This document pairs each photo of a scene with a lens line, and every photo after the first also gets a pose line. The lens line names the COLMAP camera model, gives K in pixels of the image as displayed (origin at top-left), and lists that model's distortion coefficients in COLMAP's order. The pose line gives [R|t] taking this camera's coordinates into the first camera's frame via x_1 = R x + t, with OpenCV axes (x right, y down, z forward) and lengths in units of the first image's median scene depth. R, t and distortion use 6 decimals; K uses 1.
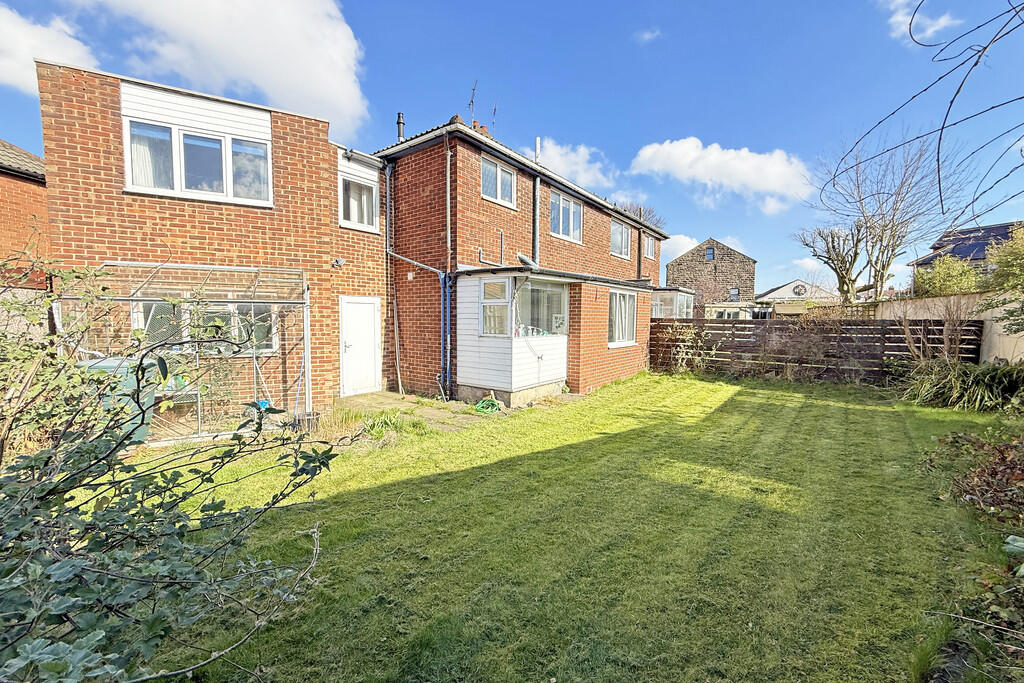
lens RADIAL K [[407.3, 0, 509.9], [0, 407.3, 341.9], [0, 0, 1]] dist [0.000976, 0.000070]
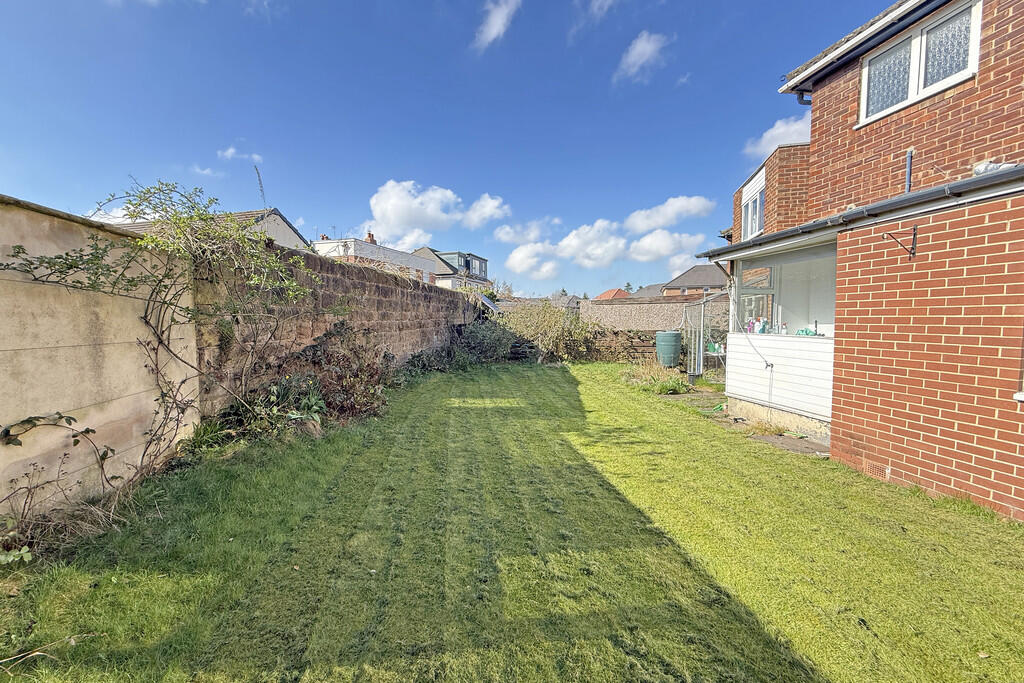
lens RADIAL K [[407.3, 0, 510.9], [0, 407.3, 342.3], [0, 0, 1]] dist [0.000976, 0.000070]
pose [[-0.682887, 0.047990, -0.728946, 0.845714], [-0.043318, 0.993424, 0.105983, -0.052496], [0.729239, 0.103950, -0.676317, 1.103759]]
